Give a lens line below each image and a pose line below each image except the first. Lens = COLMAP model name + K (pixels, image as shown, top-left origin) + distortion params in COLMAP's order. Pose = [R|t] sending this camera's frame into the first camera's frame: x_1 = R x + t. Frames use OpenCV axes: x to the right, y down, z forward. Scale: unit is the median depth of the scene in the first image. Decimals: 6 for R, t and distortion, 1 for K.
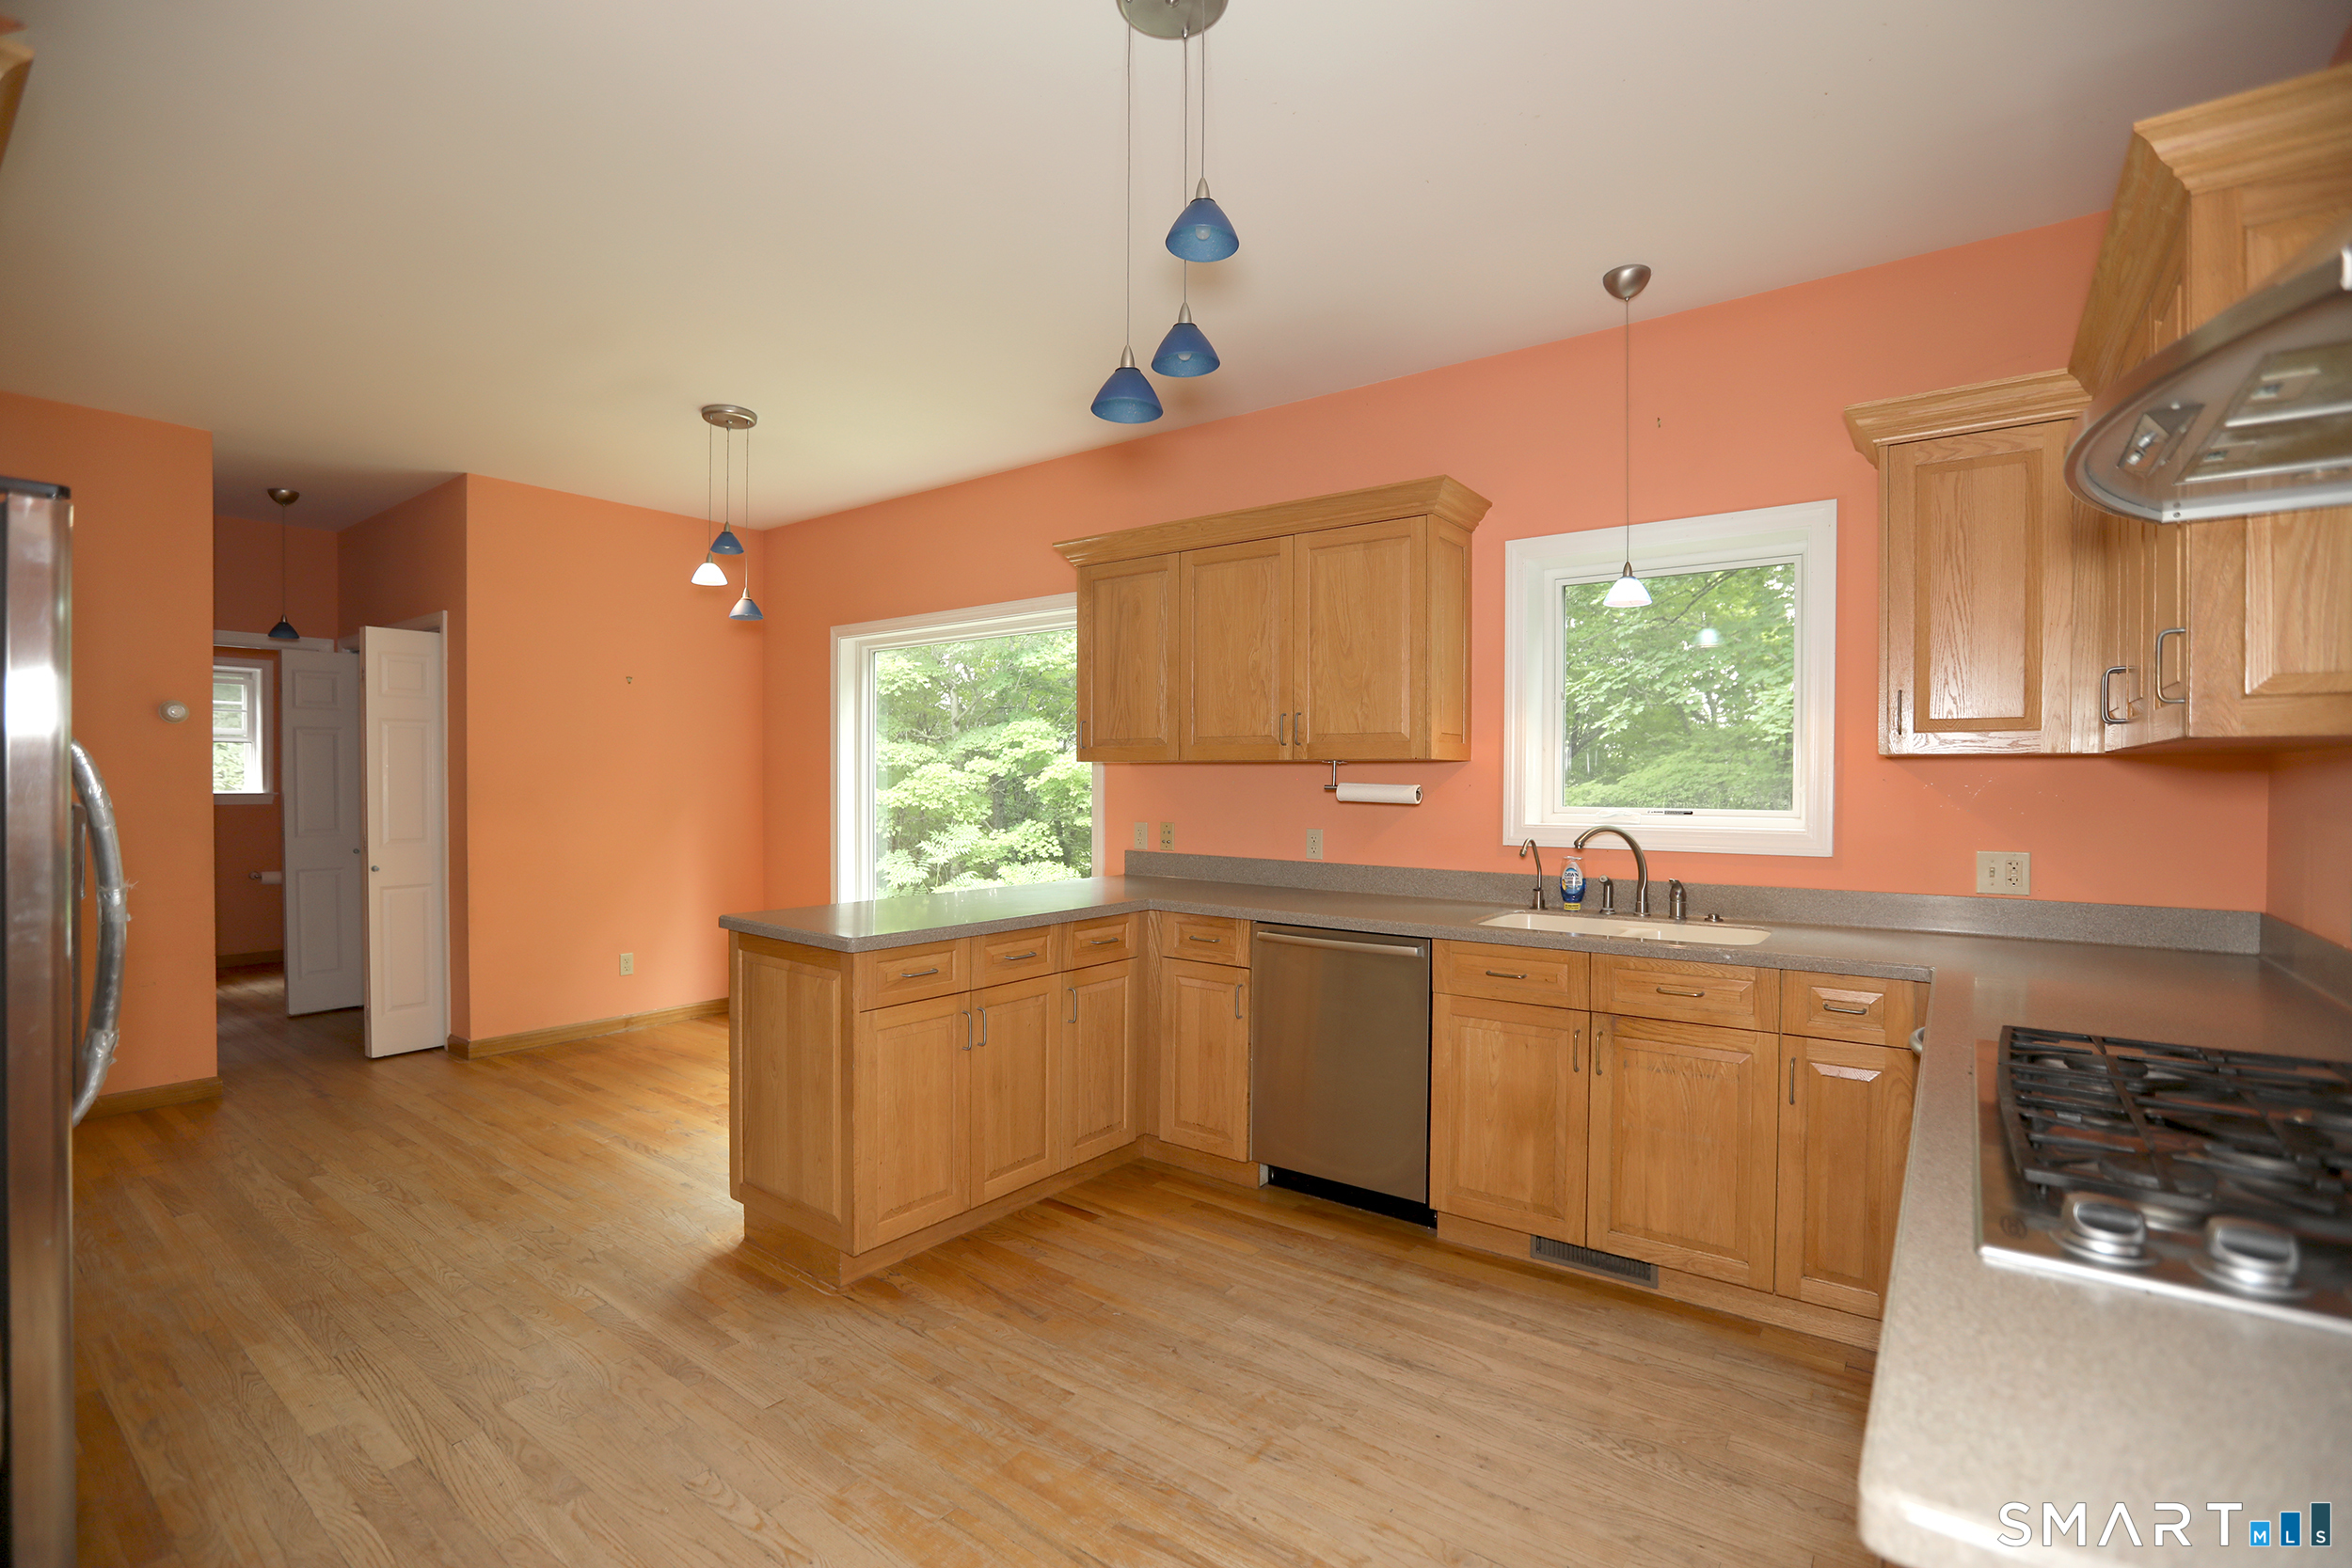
lens RADIAL K [[1067.3, 0, 1166.3], [0, 1067.3, 790.5], [0, 0, 1]] dist [-0.016265, 0.000125]
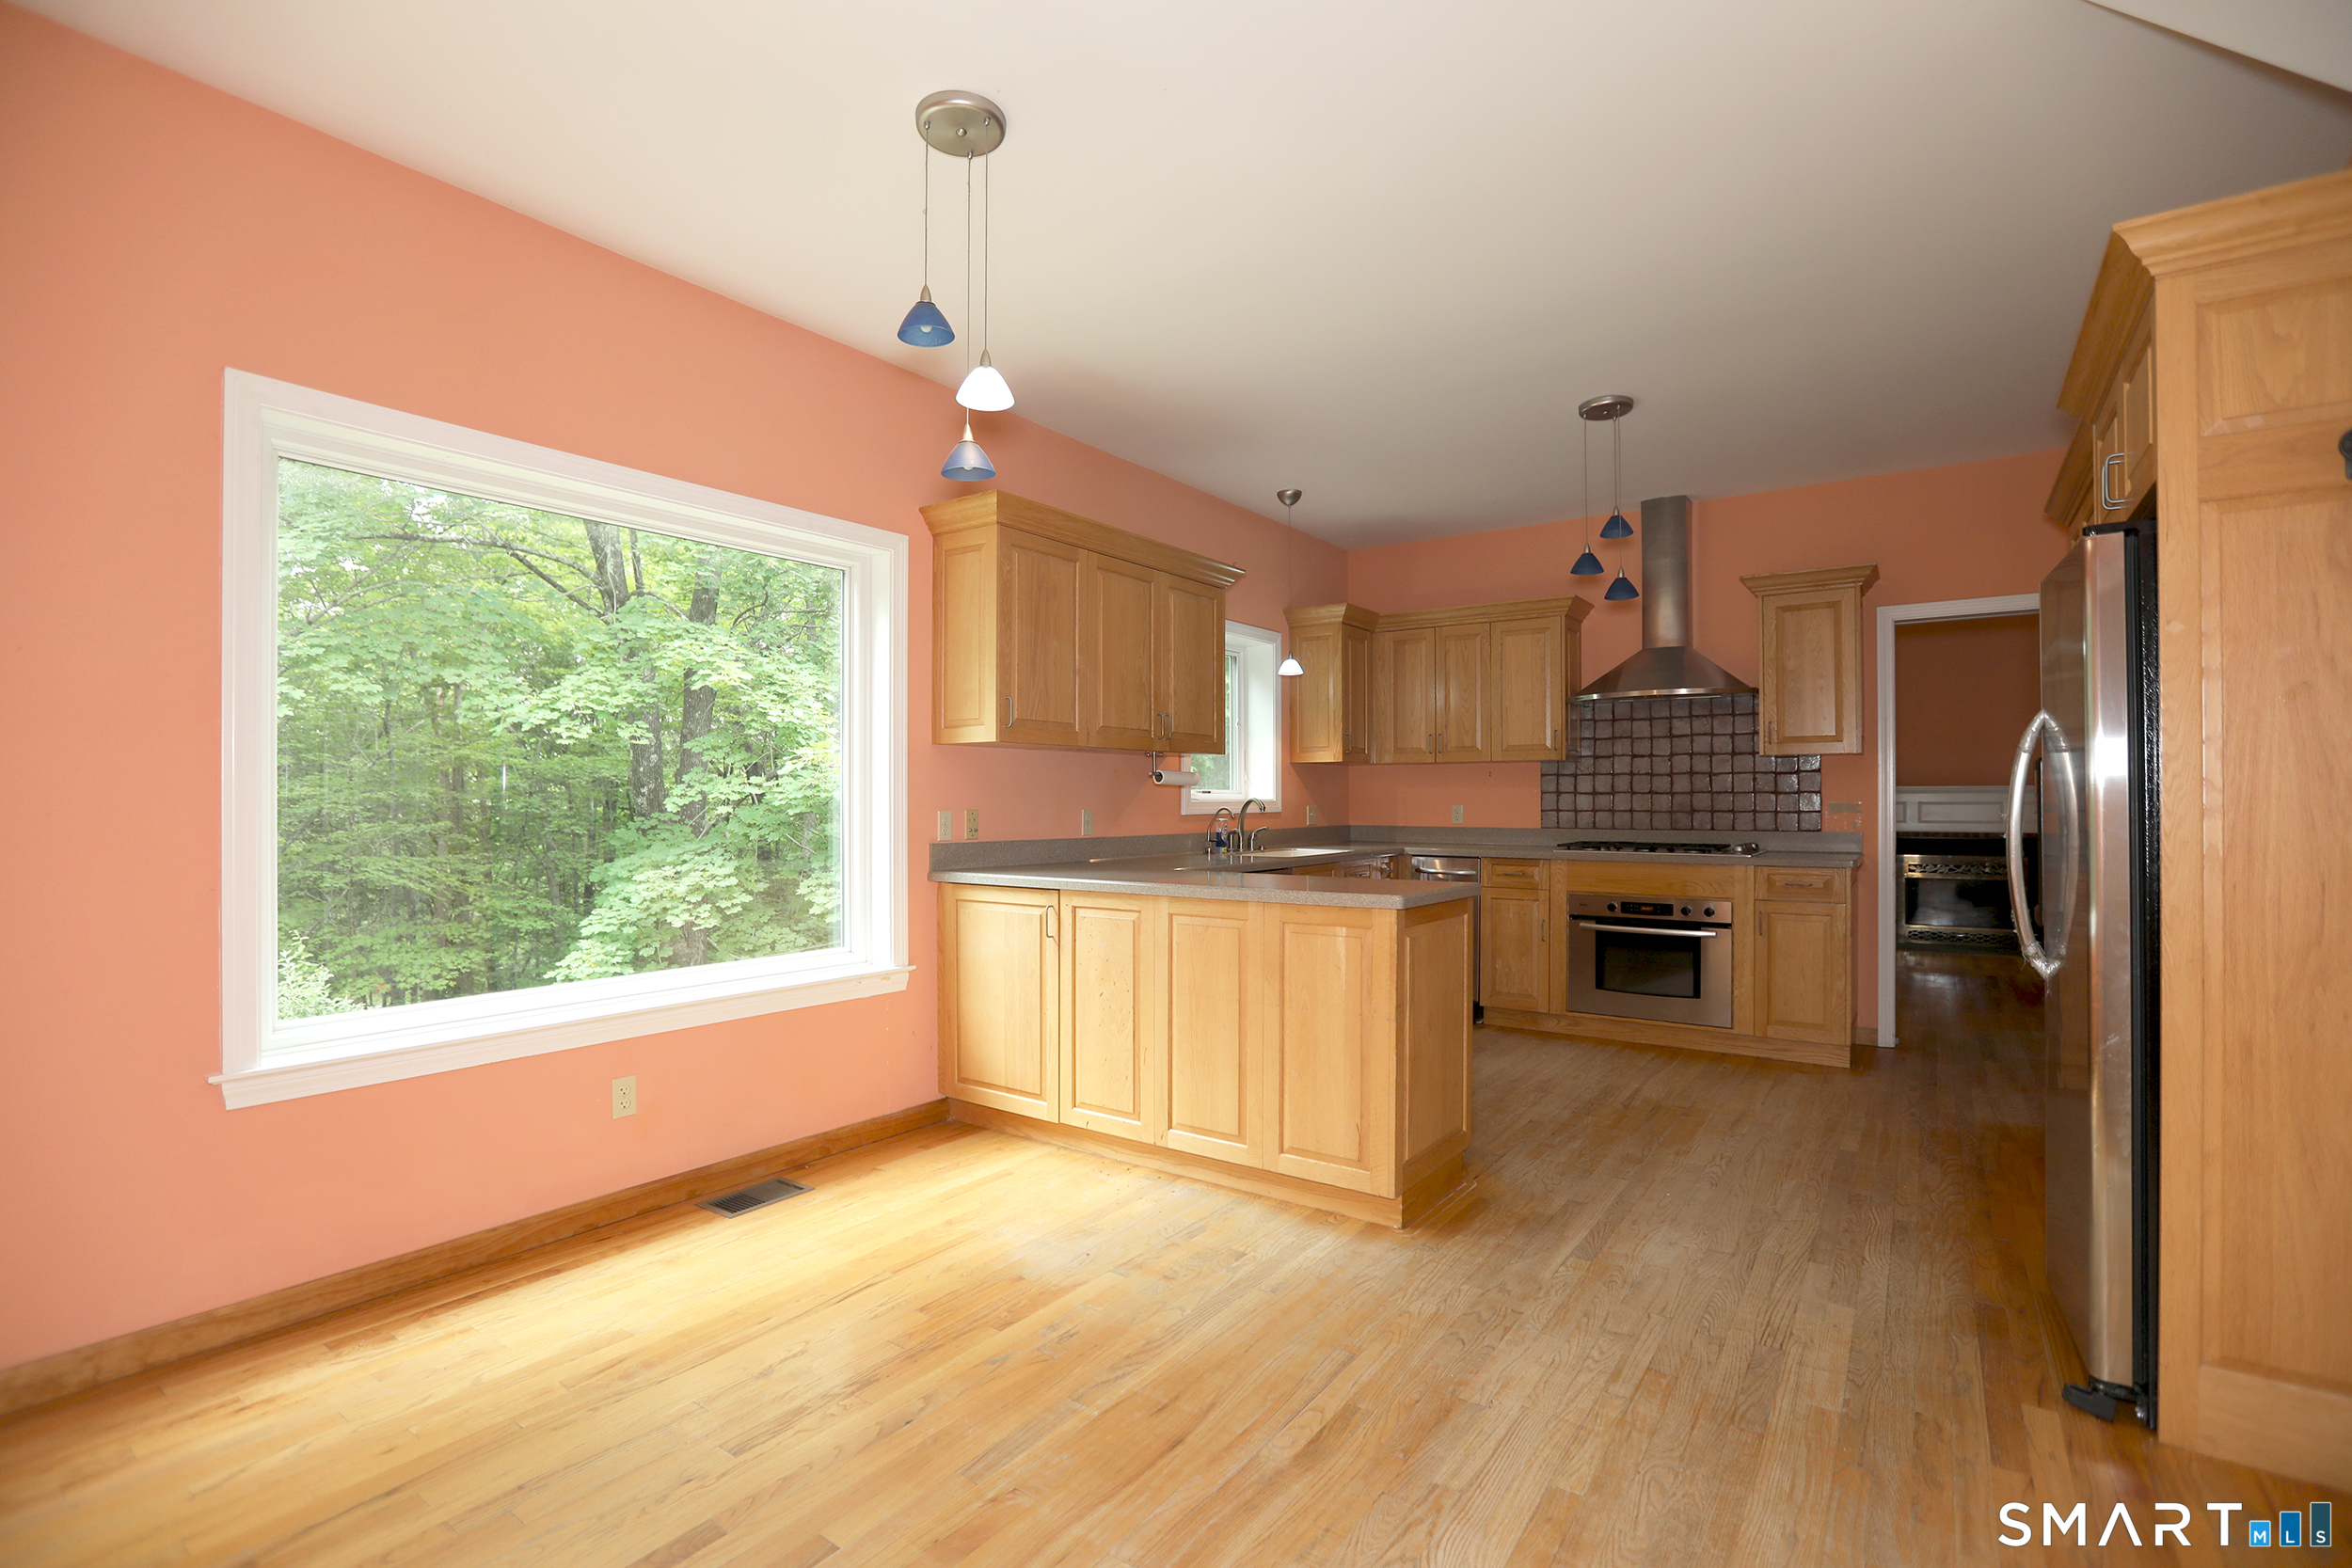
lens RADIAL K [[1067.3, 0, 1168.2], [0, 1067.3, 788.9], [0, 0, 1]] dist [-0.016265, 0.000125]
pose [[-0.041486, 0.007485, 0.999111, -1.268112], [0.002551, 0.999969, -0.007386, 0.026707], [-0.999136, 0.002242, -0.041503, 1.169060]]
